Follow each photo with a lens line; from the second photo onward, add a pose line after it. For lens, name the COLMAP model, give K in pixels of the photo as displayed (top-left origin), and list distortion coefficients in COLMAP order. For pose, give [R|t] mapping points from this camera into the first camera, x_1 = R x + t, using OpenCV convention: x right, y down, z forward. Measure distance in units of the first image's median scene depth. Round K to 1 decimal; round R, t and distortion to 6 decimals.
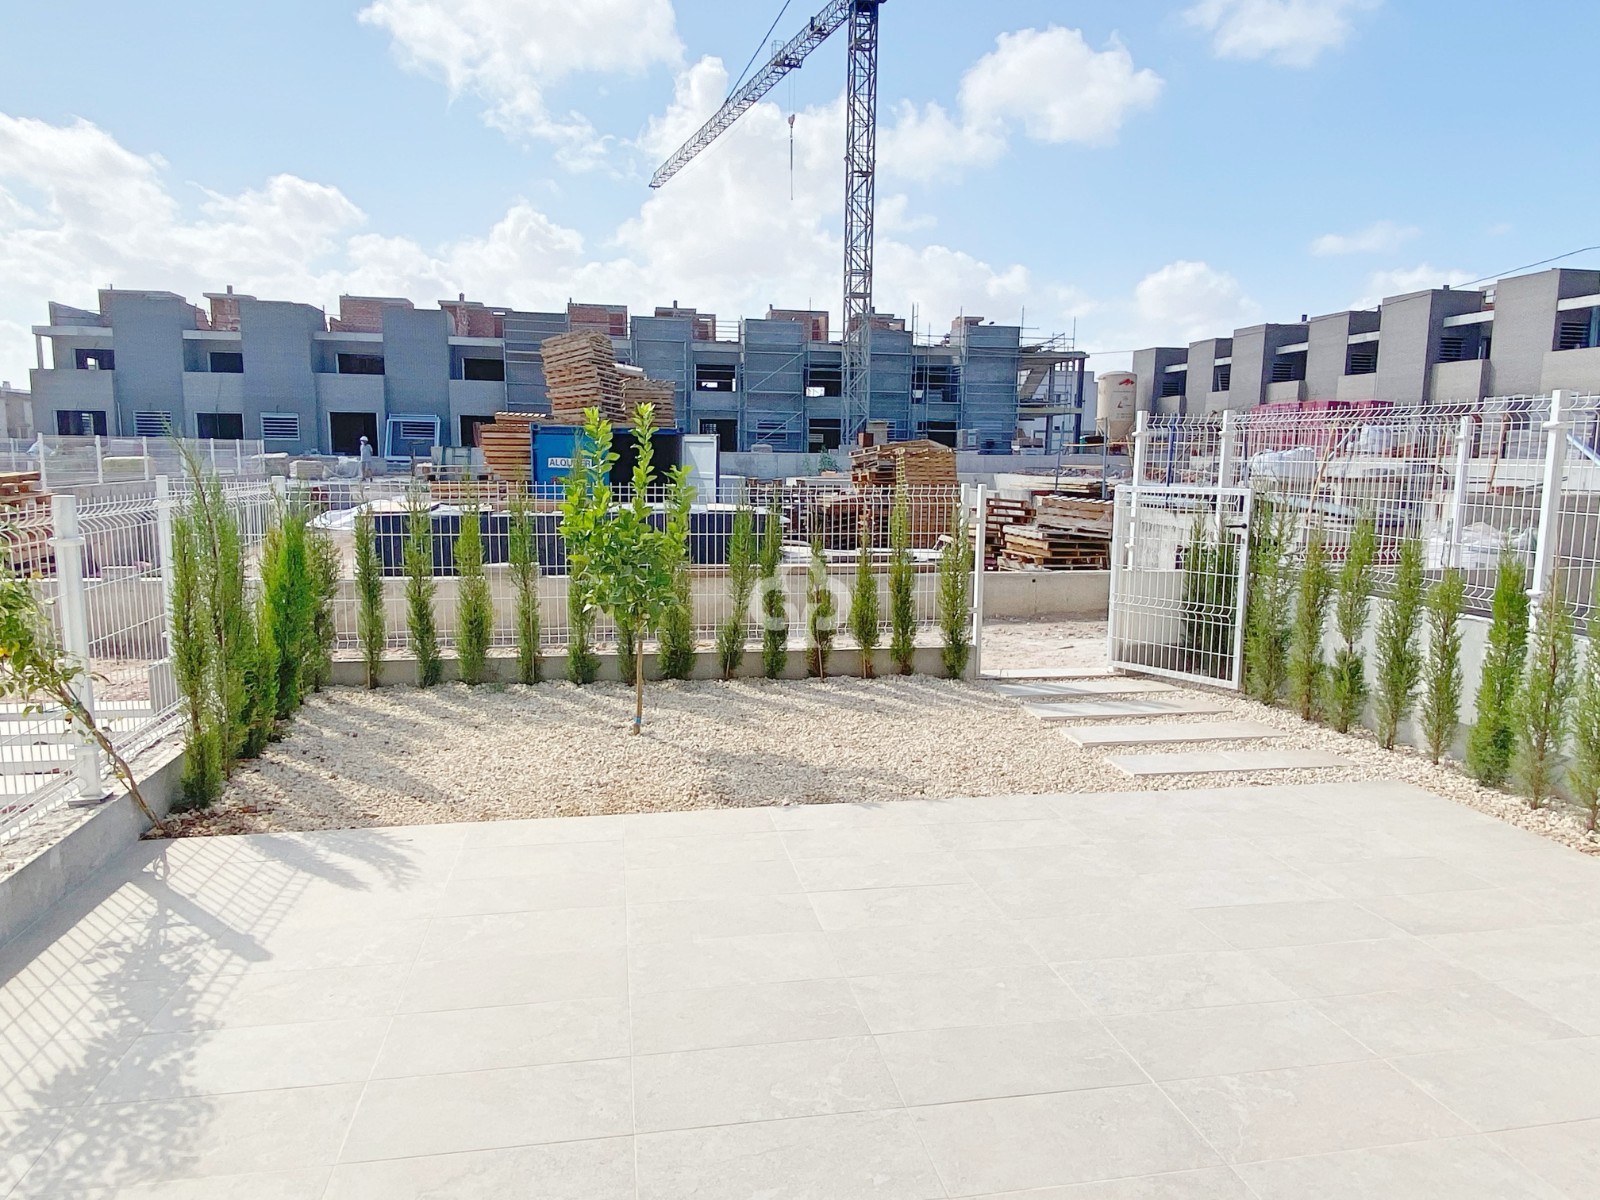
lens RADIAL K [[1052.3, 0, 795.1], [0, 1052.3, 655.0], [0, 0, 1]] dist [0.020019, -0.003013]
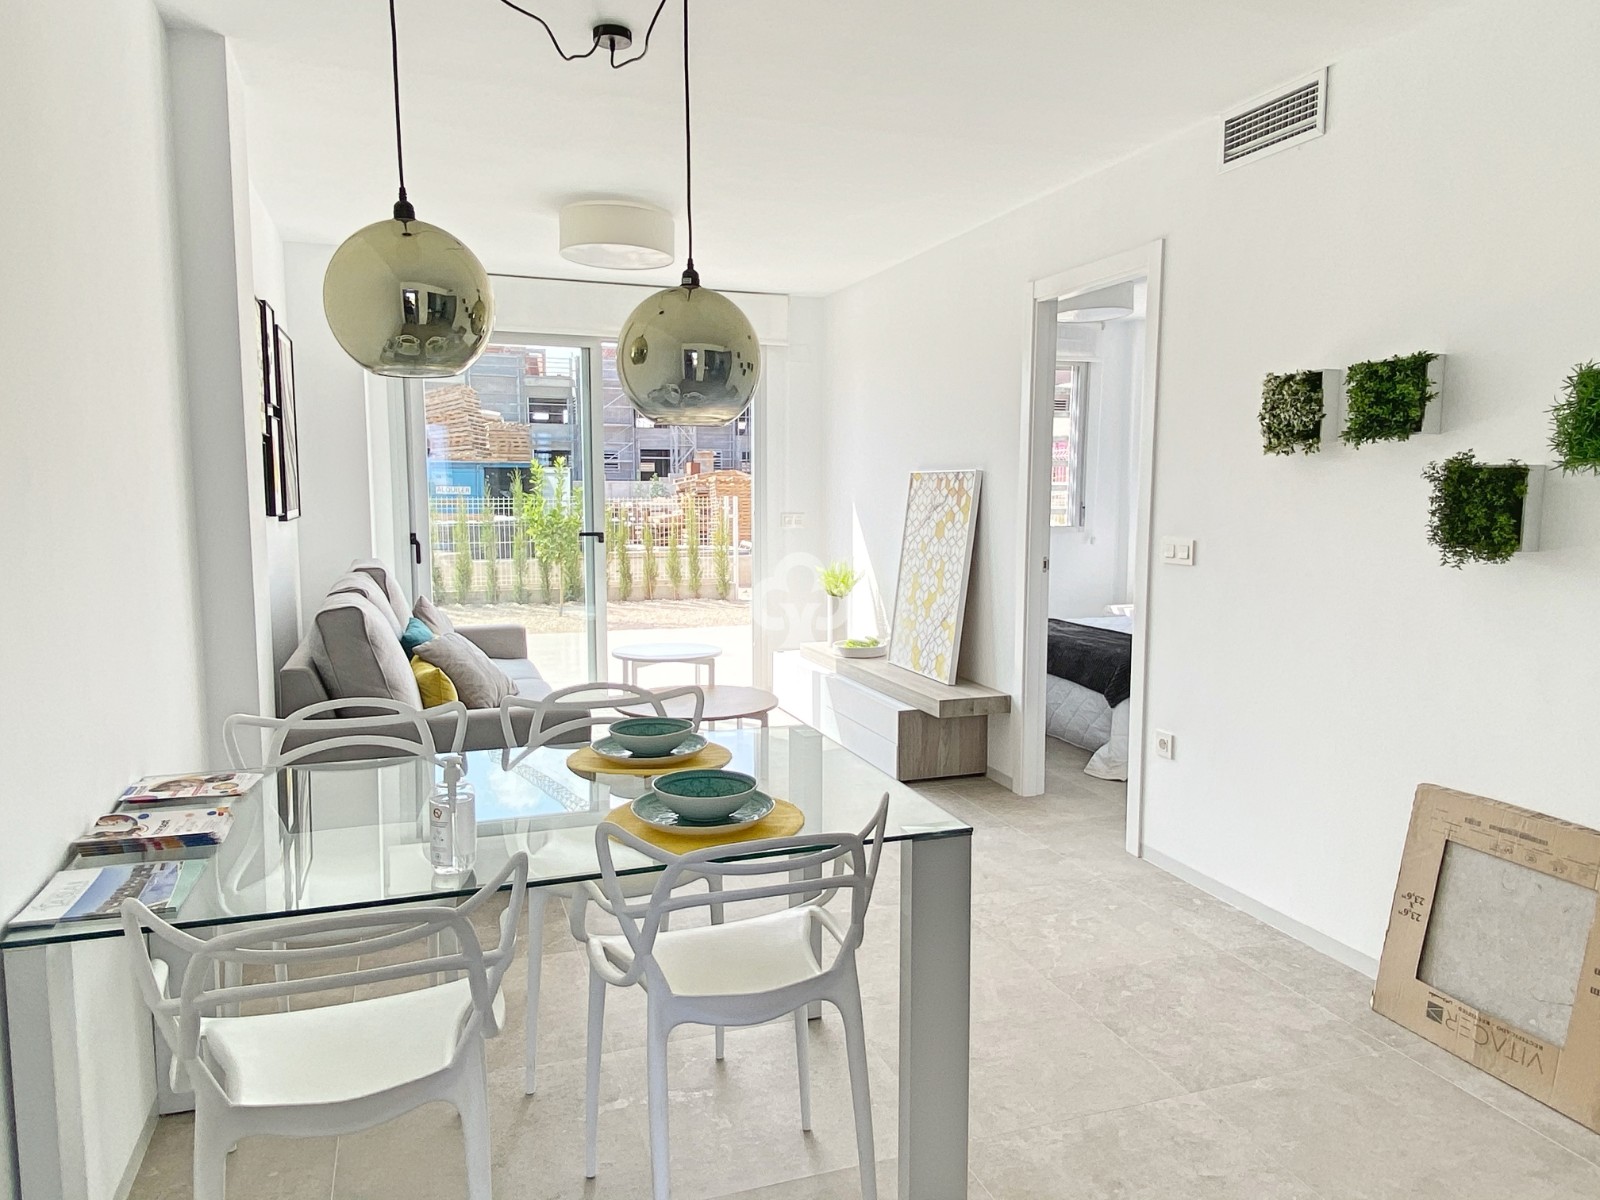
lens RADIAL K [[1080.7, 0, 807.8], [0, 1080.7, 599.8], [0, 0, 1]] dist [0.021276, -0.001751]
pose [[0.986299, -0.029254, 0.162350, -0.002304], [0.042082, 0.996209, -0.076143, 0.032813], [-0.159507, 0.081931, 0.983791, -0.170080]]
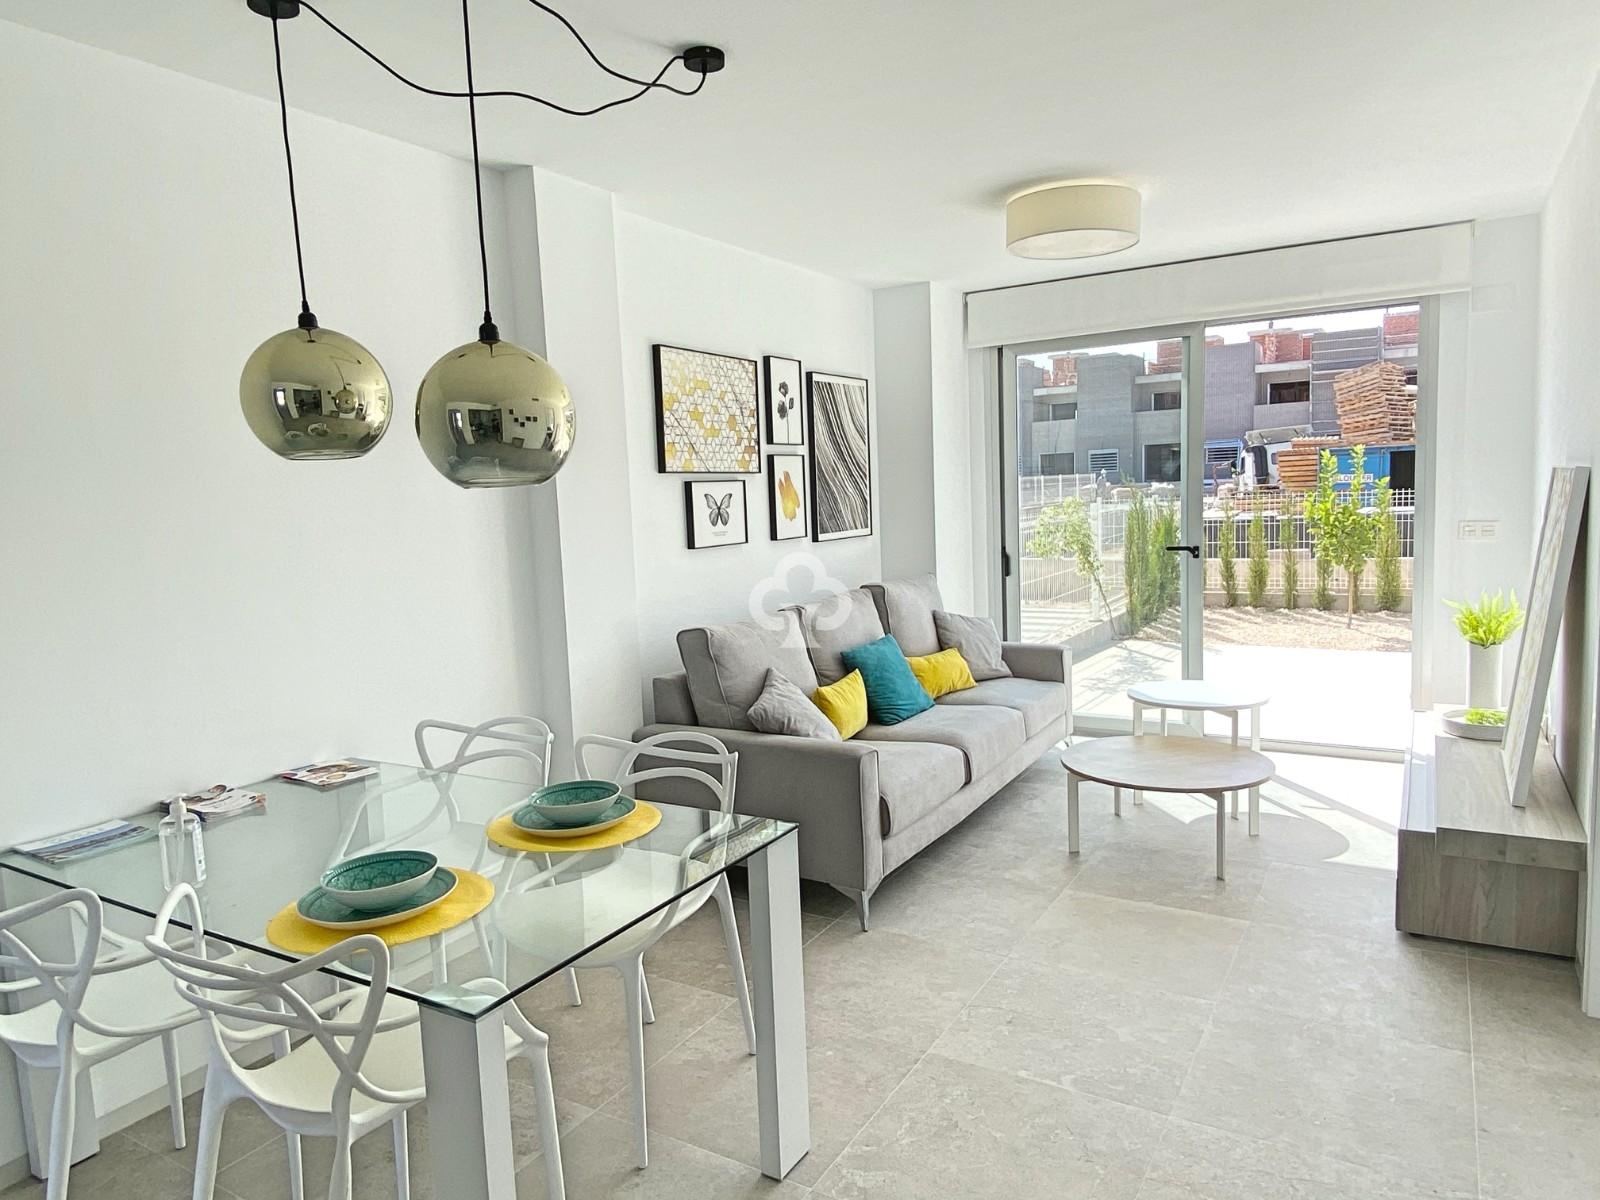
lens RADIAL K [[1052.3, 0, 798.2], [0, 1052.3, 589.7], [0, 0, 1]] dist [0.020019, -0.003013]
pose [[0.754585, 0.020153, -0.655892, 0.047301], [-0.074181, 0.995741, -0.054748, 0.025905], [0.651996, 0.089967, 0.752866, -0.143016]]
